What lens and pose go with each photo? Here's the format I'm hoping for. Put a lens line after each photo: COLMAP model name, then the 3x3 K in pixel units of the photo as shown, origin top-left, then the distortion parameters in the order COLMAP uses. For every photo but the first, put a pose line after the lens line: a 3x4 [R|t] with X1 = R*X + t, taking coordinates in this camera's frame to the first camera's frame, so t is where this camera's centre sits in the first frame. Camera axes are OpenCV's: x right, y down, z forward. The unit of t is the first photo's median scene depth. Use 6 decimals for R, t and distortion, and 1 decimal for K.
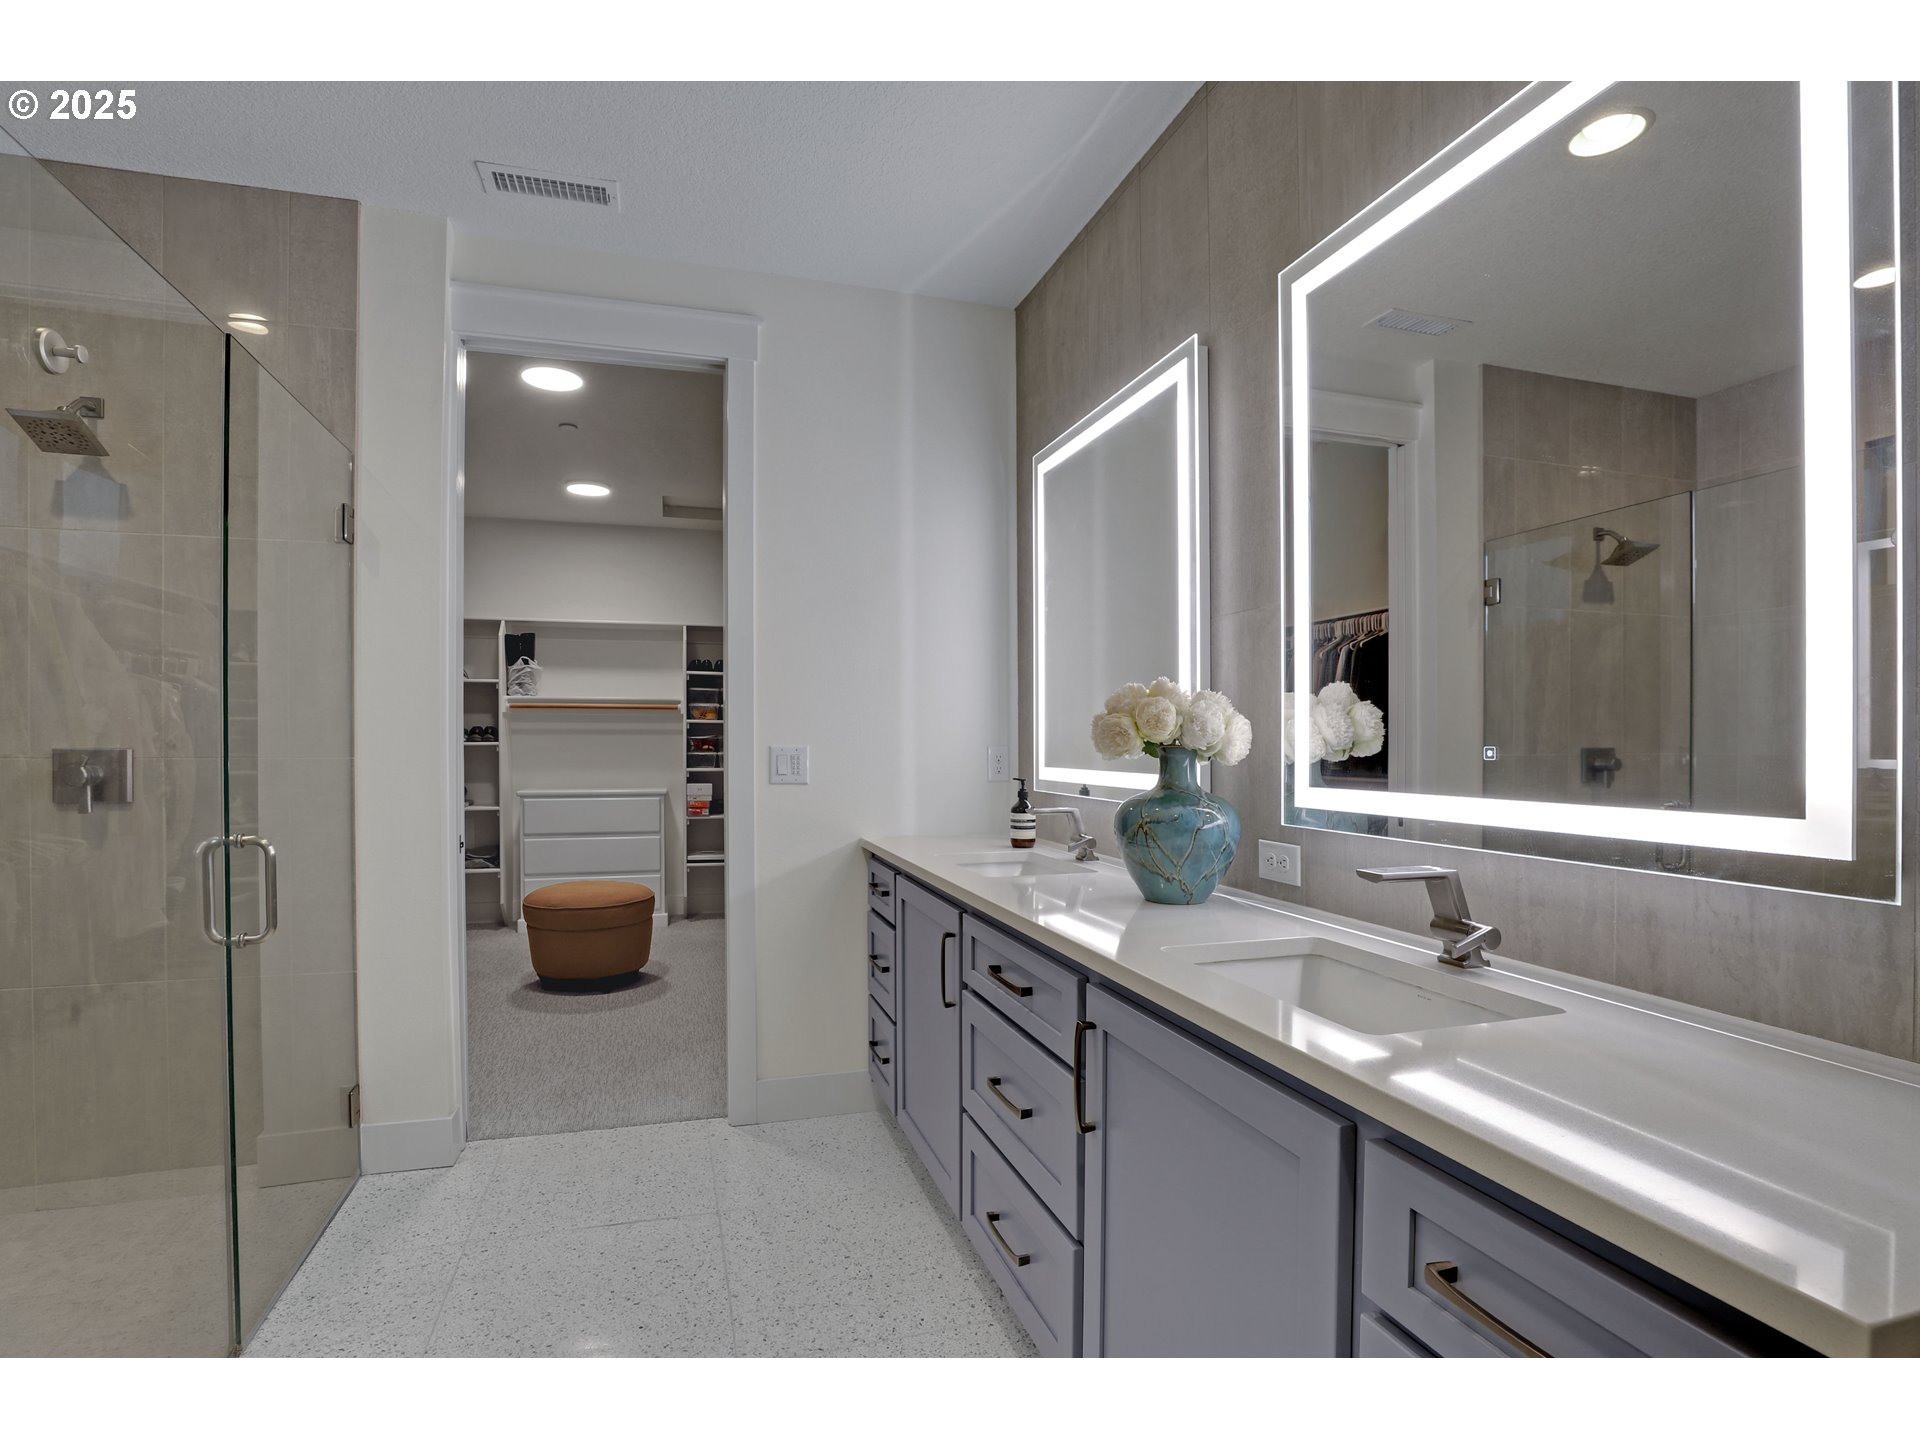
lens RADIAL K [[984.1, 0, 957.7], [0, 984.1, 738.3], [0, 0, 1]] dist [0.002493, 0.000133]
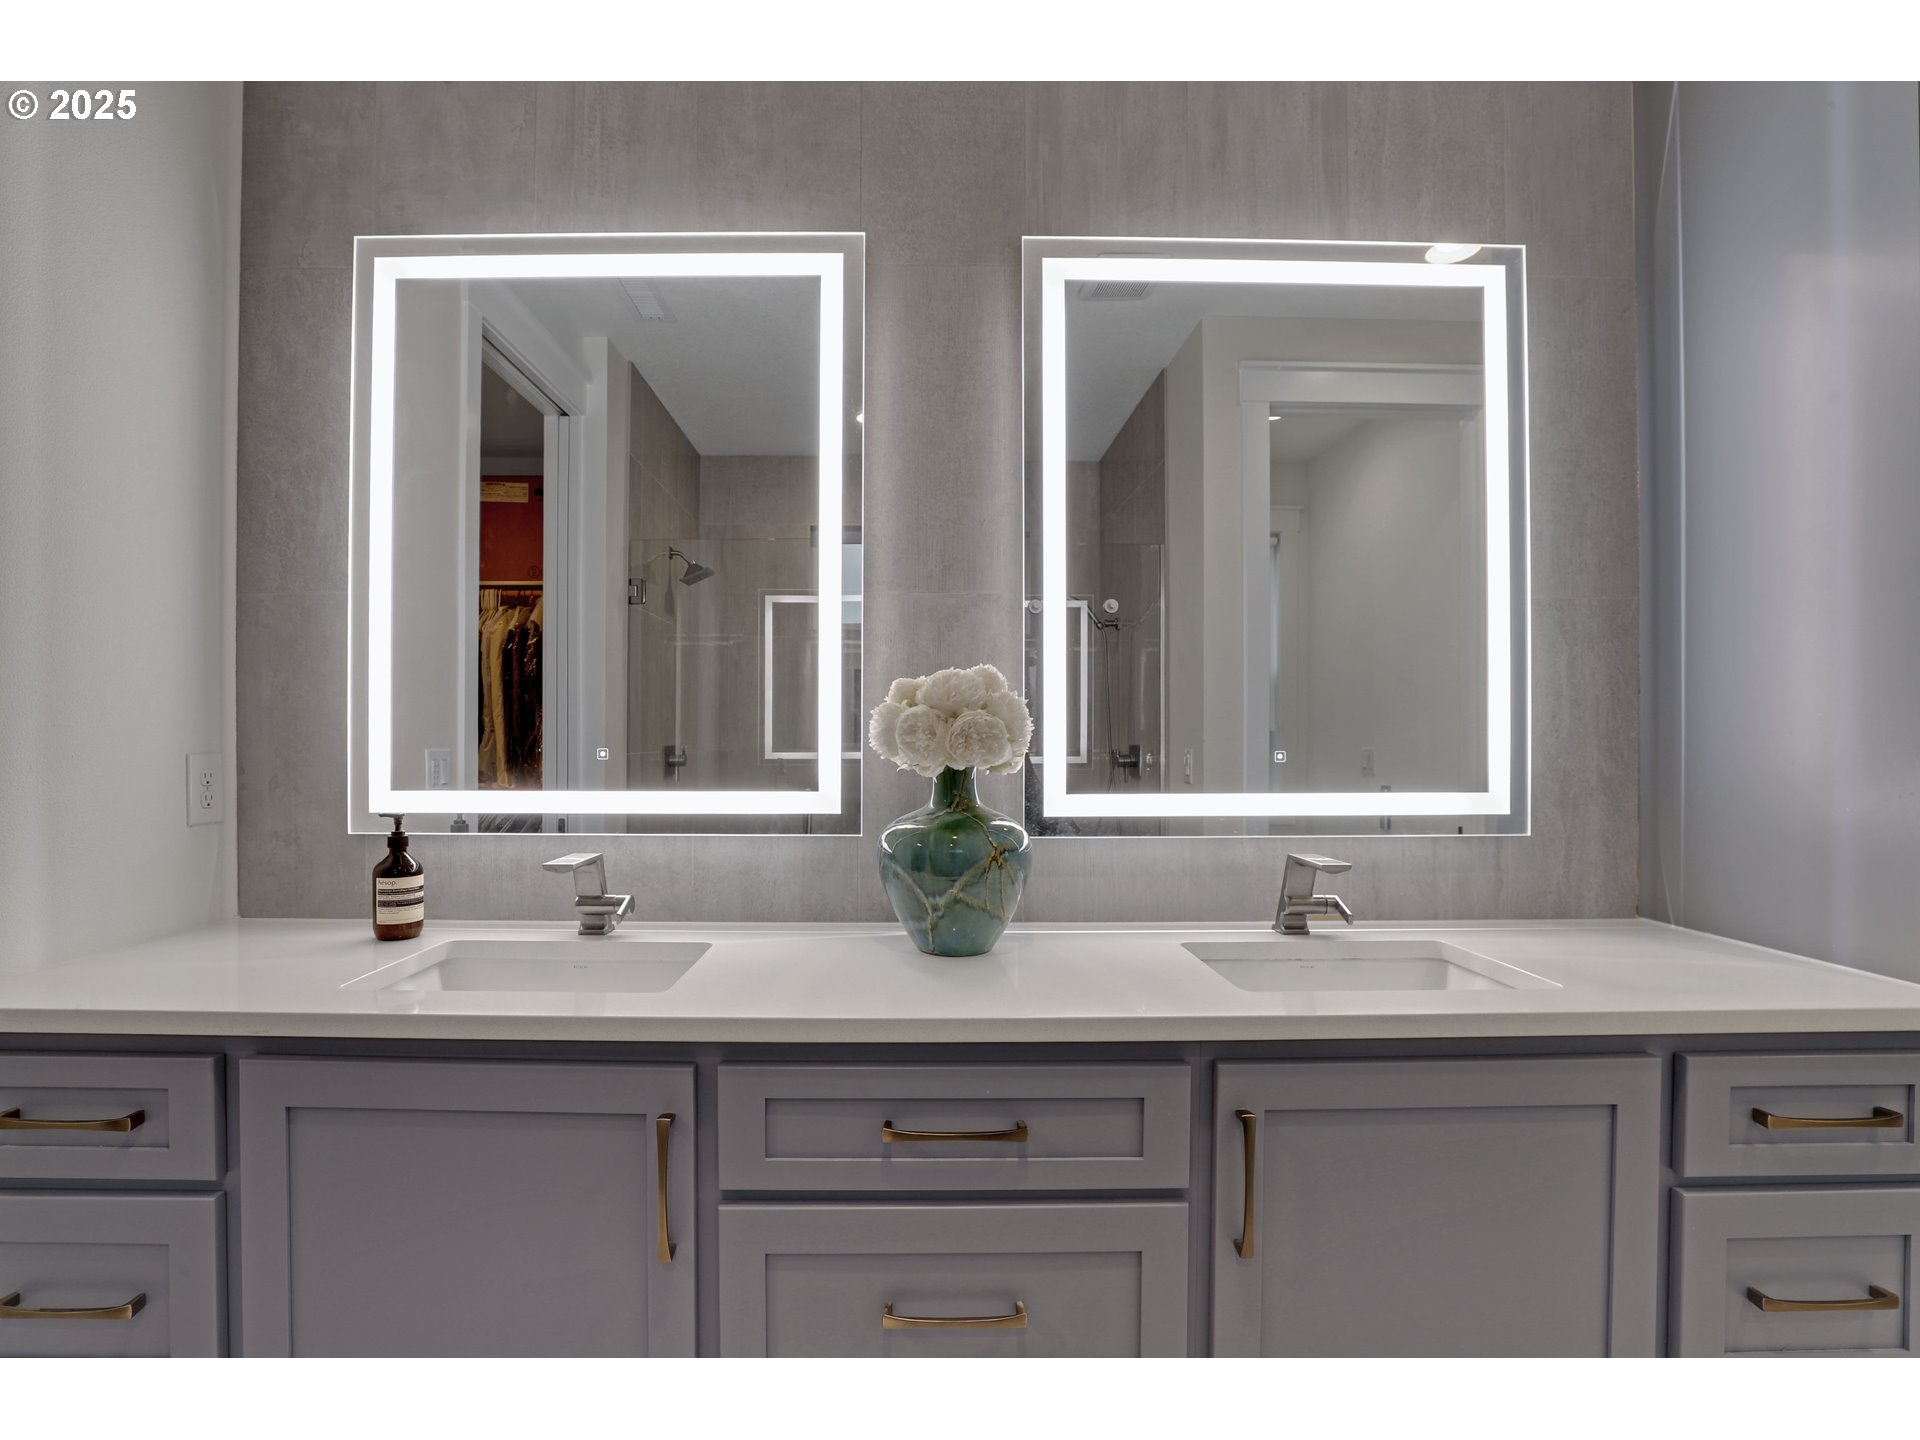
lens RADIAL K [[864.6, 0, 954.0], [0, 864.6, 720.5], [0, 0, 1]] dist [-0.004131, -0.000131]
pose [[0.264382, 0.011218, 0.964353, -0.403811], [-0.008274, 0.999922, -0.009364, -0.010274], [-0.964383, -0.005503, 0.264454, 0.737831]]
